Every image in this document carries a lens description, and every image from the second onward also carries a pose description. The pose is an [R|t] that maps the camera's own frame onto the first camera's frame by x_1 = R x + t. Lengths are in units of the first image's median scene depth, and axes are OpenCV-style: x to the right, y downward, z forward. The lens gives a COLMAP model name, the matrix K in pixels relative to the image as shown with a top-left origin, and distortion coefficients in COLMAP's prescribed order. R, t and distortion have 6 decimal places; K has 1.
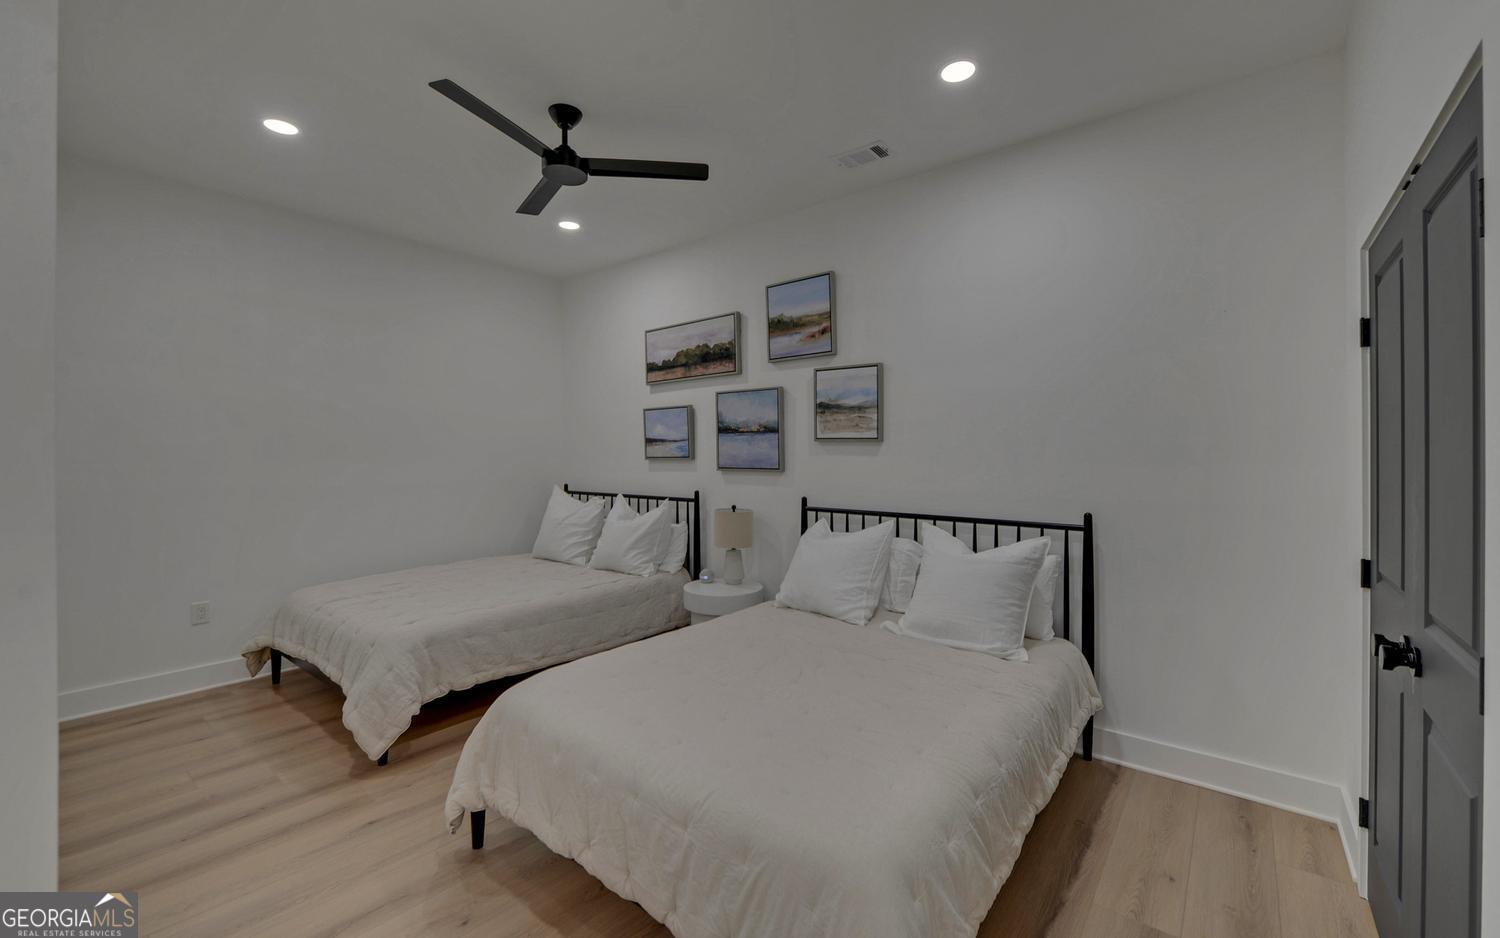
lens RADIAL K [[619.3, 0, 750.9], [0, 619.3, 448.3], [0, 0, 1]] dist [-0.002612, -0.000388]
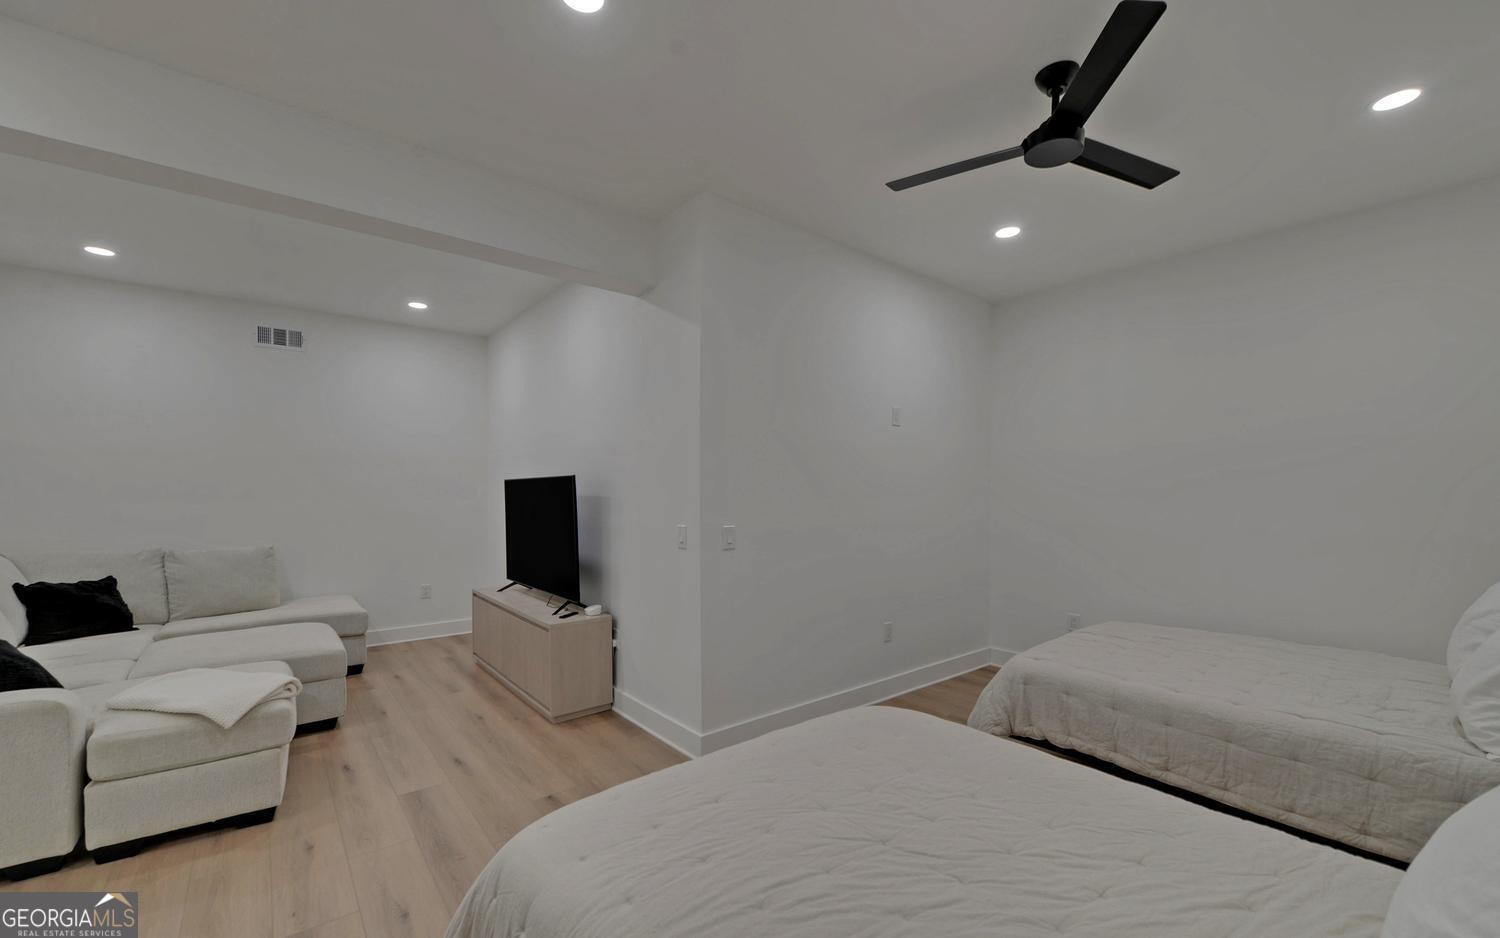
lens RADIAL K [[604.6, 0, 731.7], [0, 604.6, 471.8], [0, 0, 1]] dist [0.000760, 0.000042]
pose [[-0.174293, -0.033361, -0.984128, 0.485195], [-0.006288, 0.999443, -0.032766, 0.008075], [0.984674, 0.000477, -0.174406, 0.619757]]
